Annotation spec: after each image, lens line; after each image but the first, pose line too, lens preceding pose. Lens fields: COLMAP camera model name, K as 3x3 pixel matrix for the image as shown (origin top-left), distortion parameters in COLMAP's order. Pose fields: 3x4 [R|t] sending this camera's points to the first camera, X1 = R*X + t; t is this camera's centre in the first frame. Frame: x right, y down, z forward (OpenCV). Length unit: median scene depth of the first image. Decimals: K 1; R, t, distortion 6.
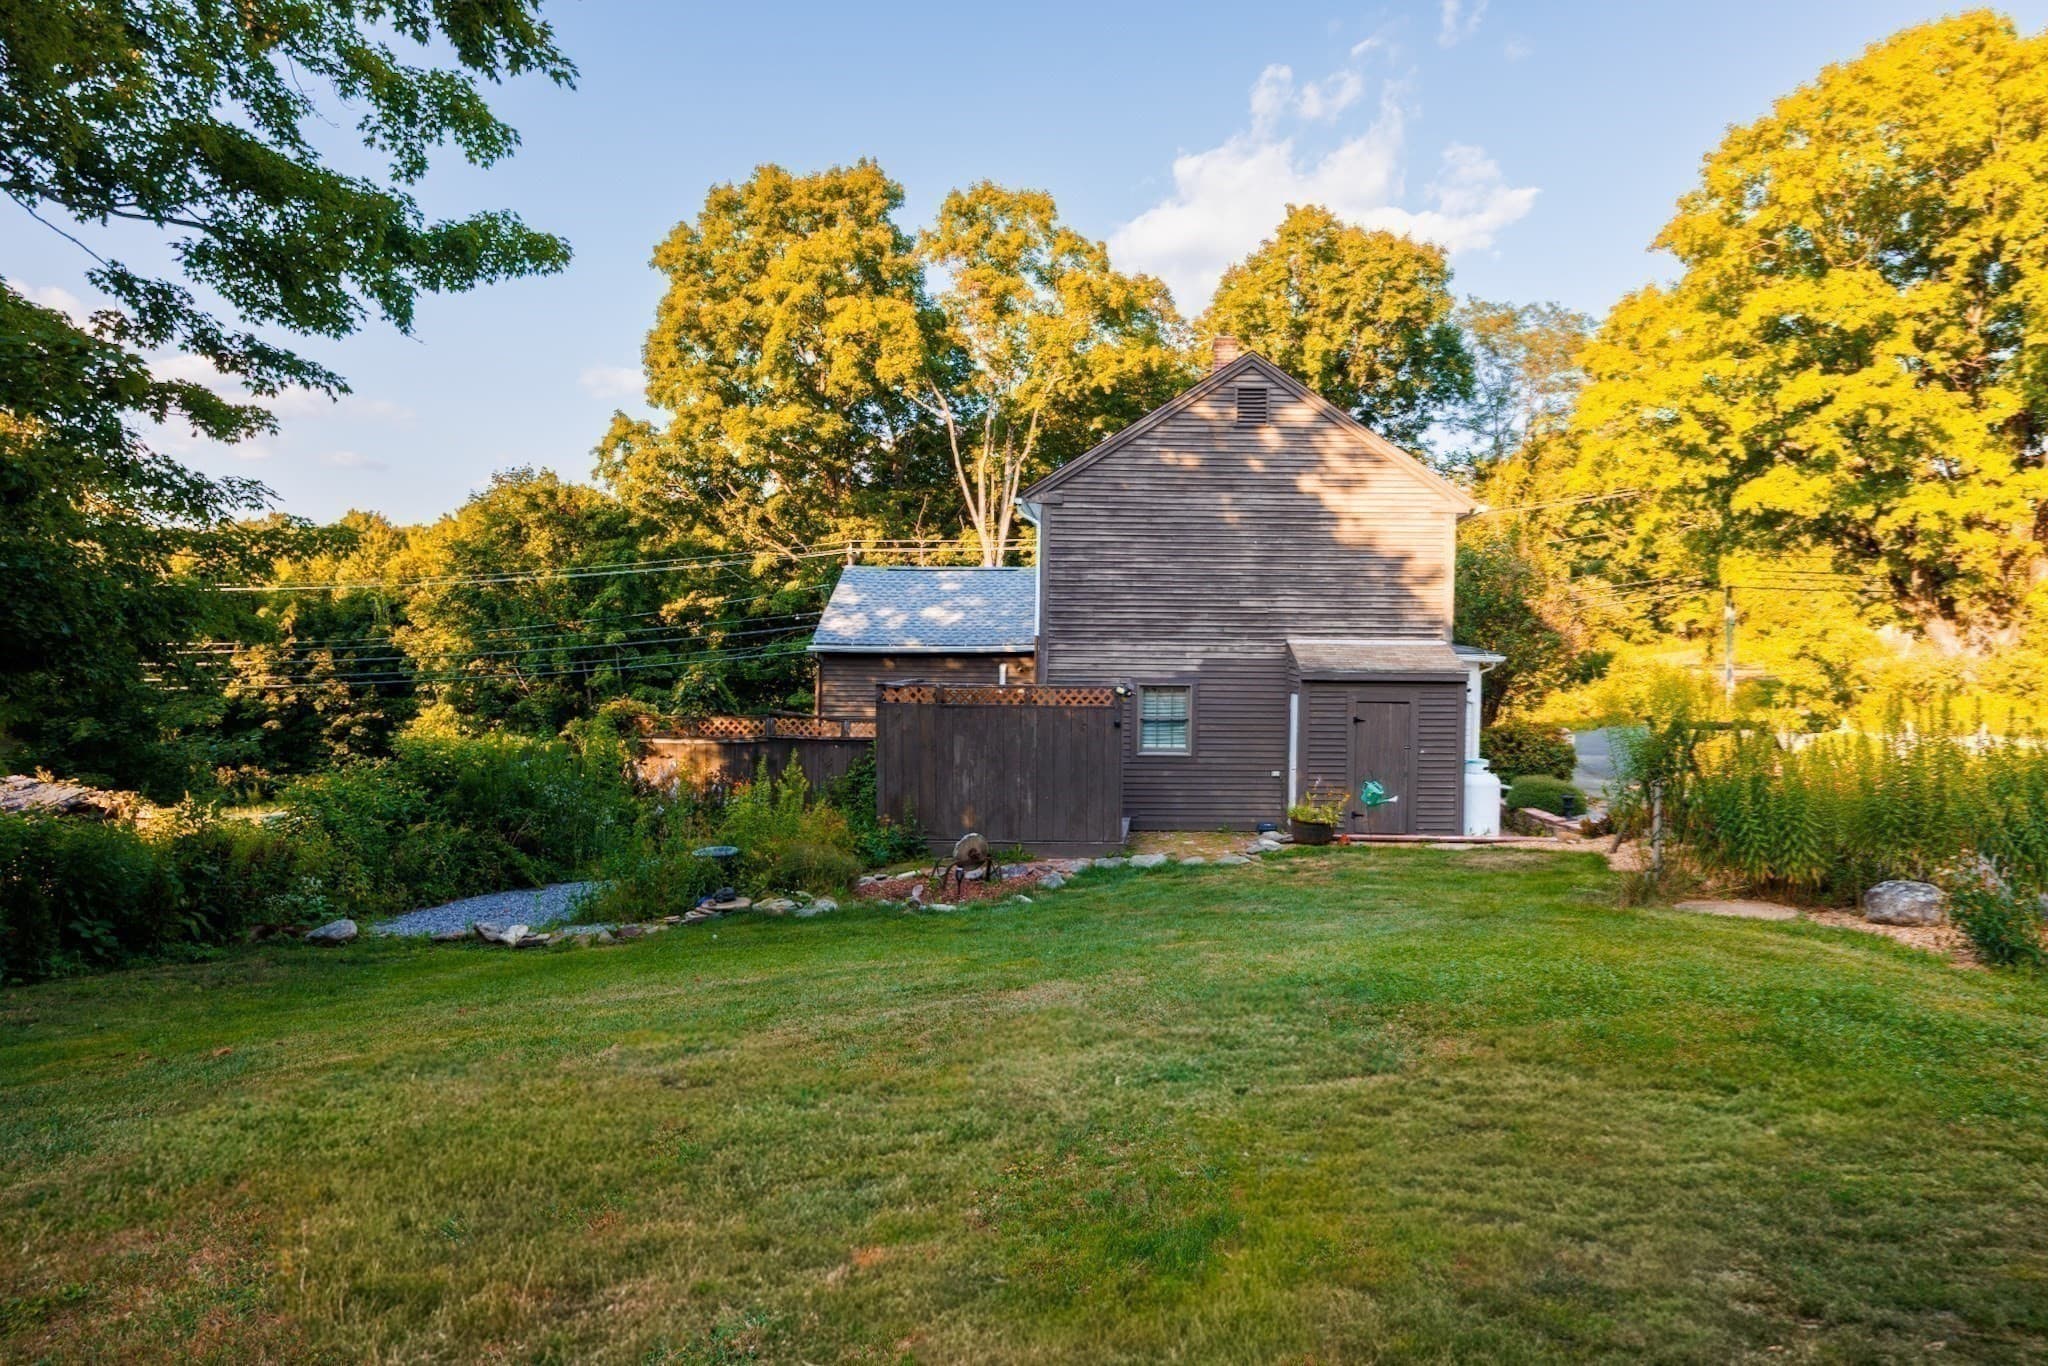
lens RADIAL K [[1210.7, 0, 1064.4], [0, 1210.7, 682.0], [0, 0, 1]] dist [-0.000442, -0.000921]
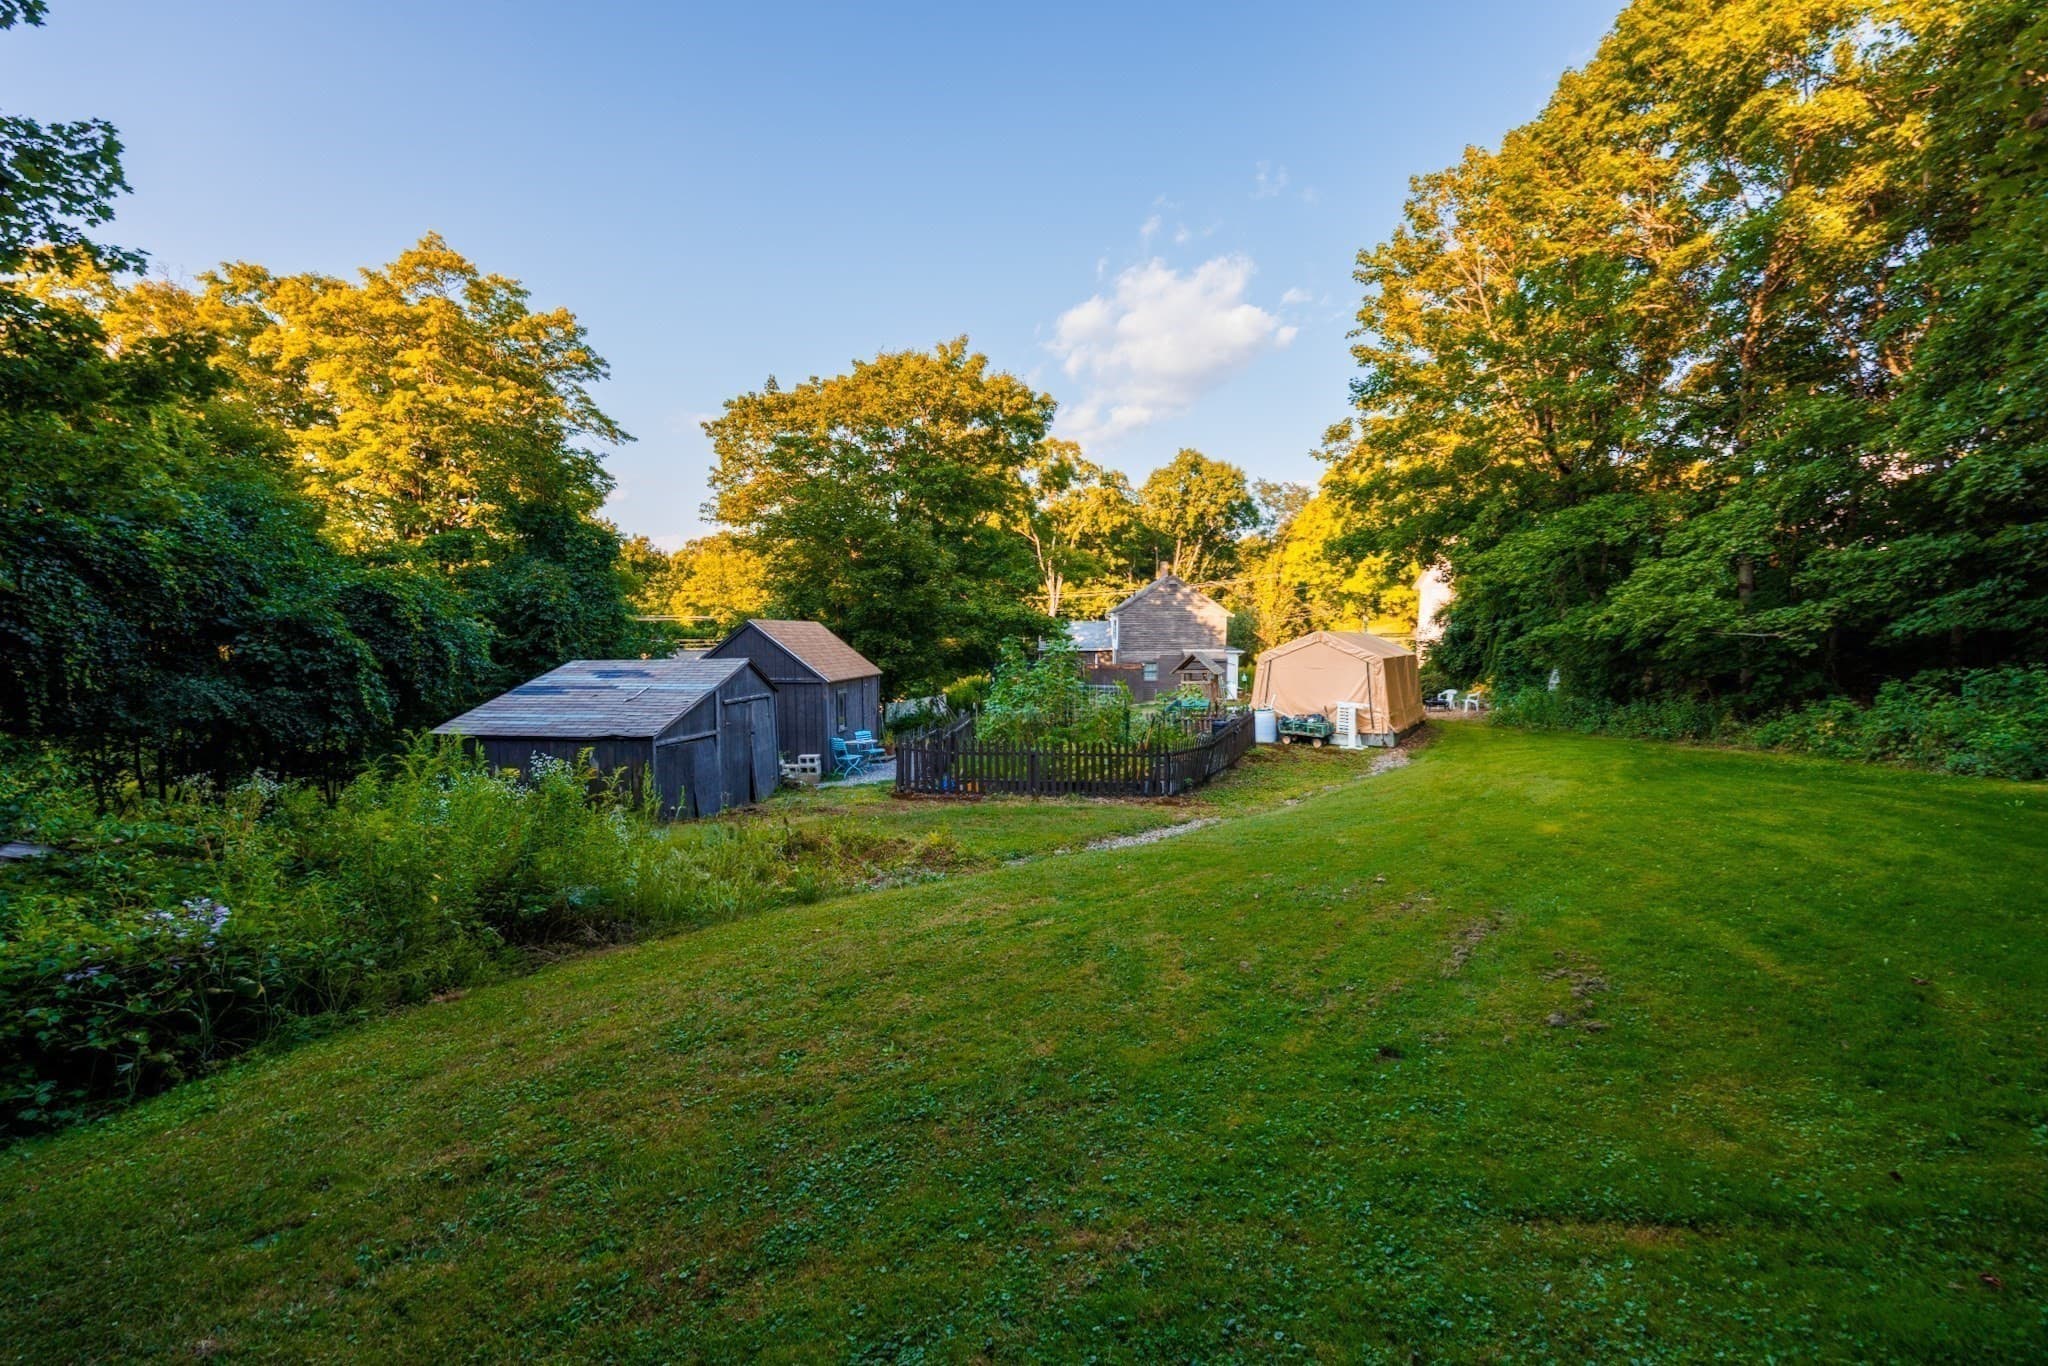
lens RADIAL K [[809.2, 0, 1024.0], [0, 809.2, 683.0], [0, 0, 1]] dist [-0.001029, -0.000238]
pose [[0.999965, -0.008043, 0.002095, -0.301090], [0.007902, 0.998145, 0.060365, -0.082846], [-0.002577, -0.060347, 0.998174, -1.441309]]
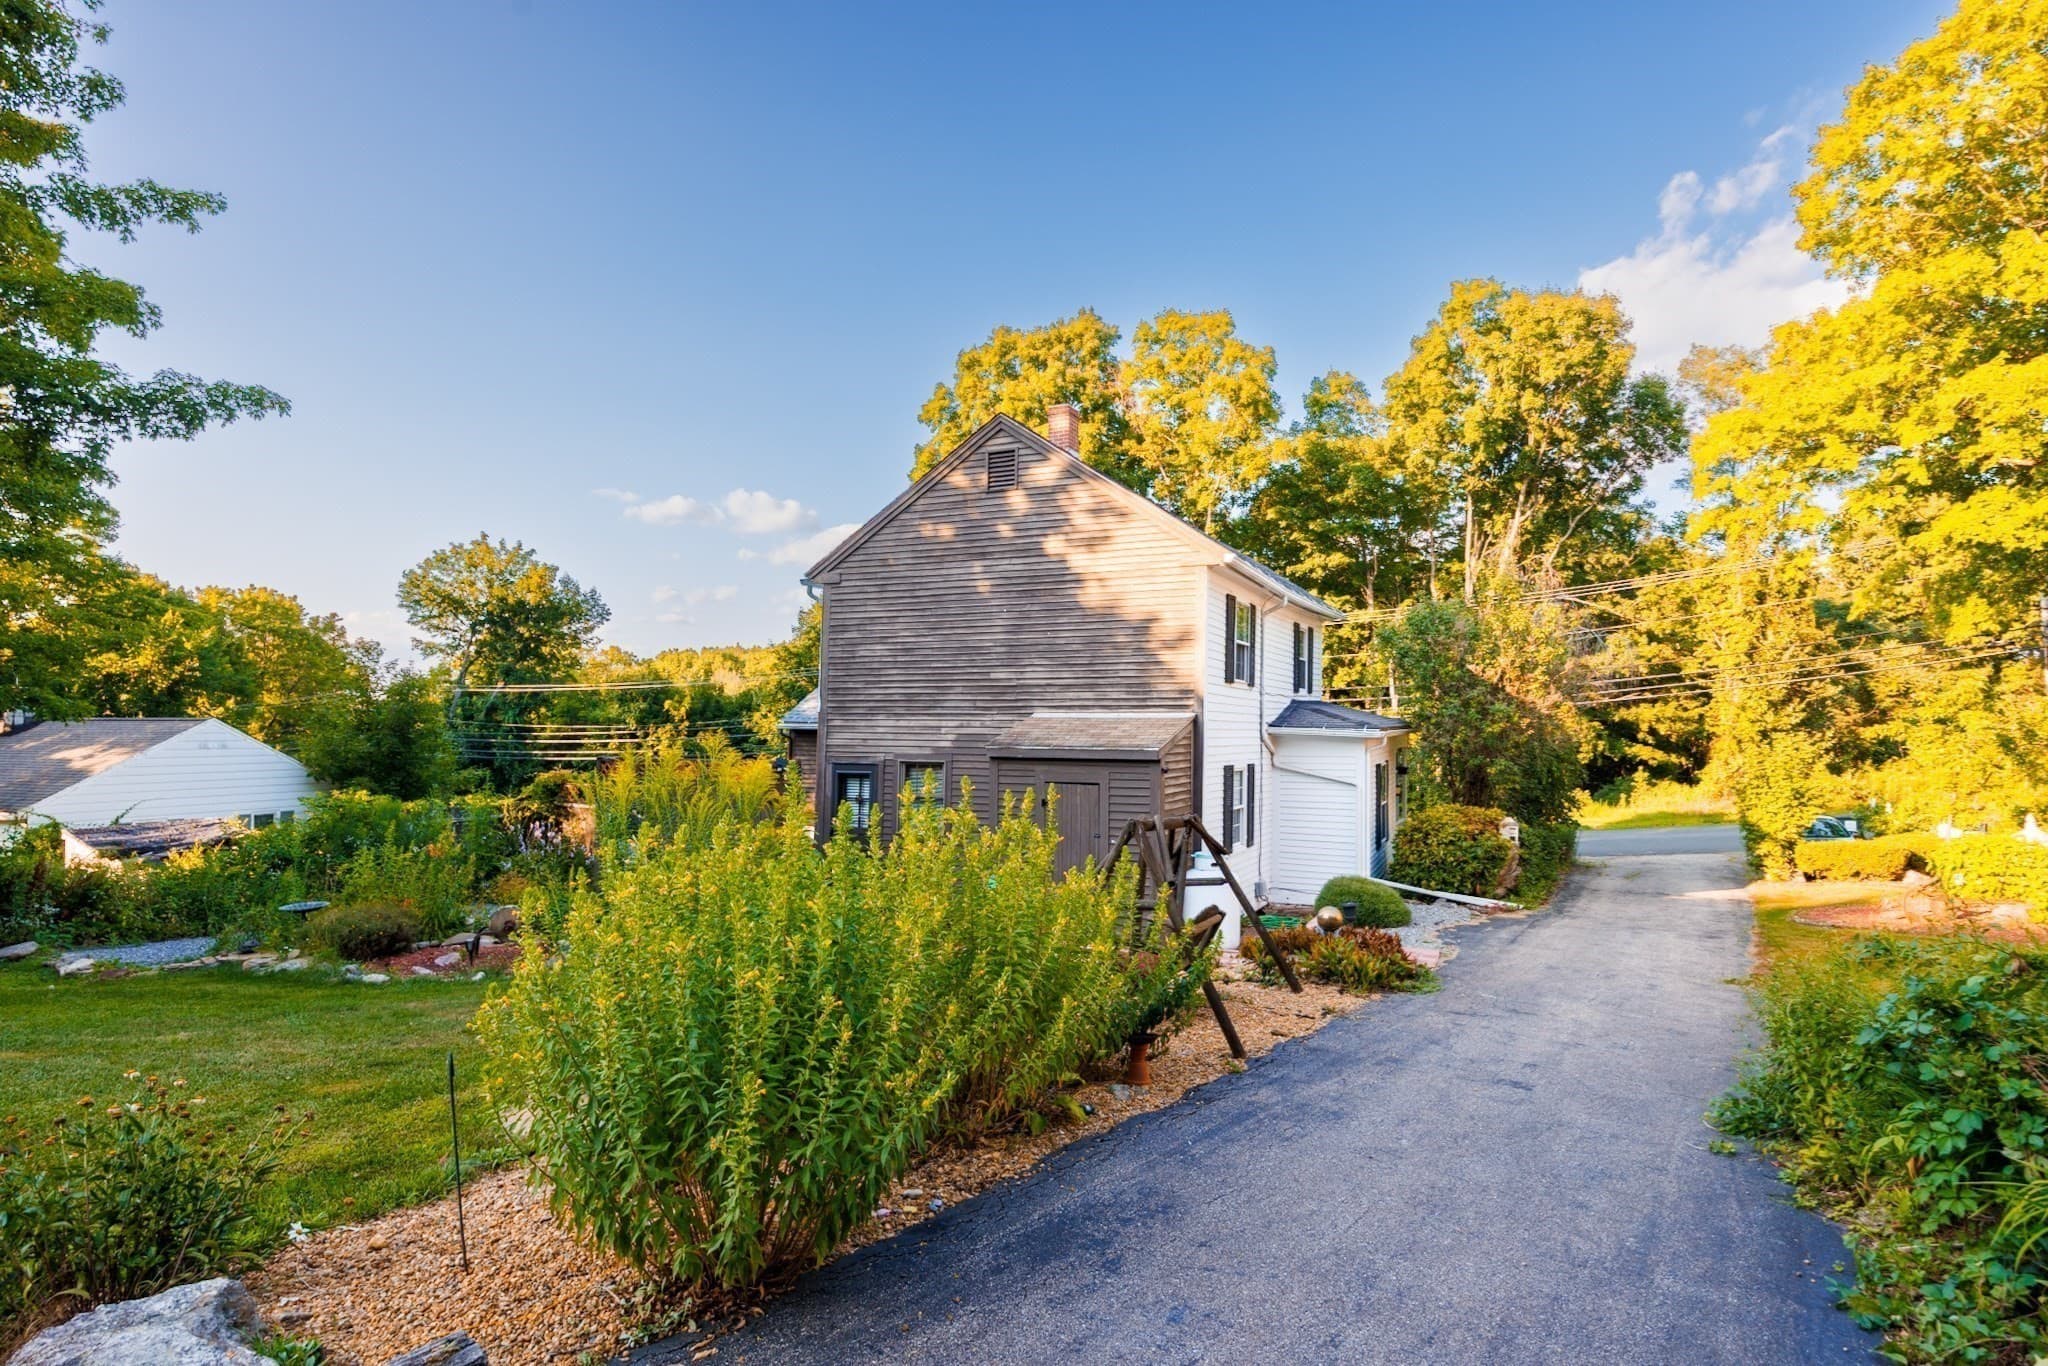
lens RADIAL K [[1027.7, 0, 1024.0], [0, 1027.7, 683.0], [0, 0, 1]] dist [-0.010150, -0.000577]
pose [[0.915559, -0.021380, -0.401614, 0.468184], [-0.008400, 0.997352, -0.072242, -0.001203], [0.402095, 0.069515, 0.912955, 0.263321]]
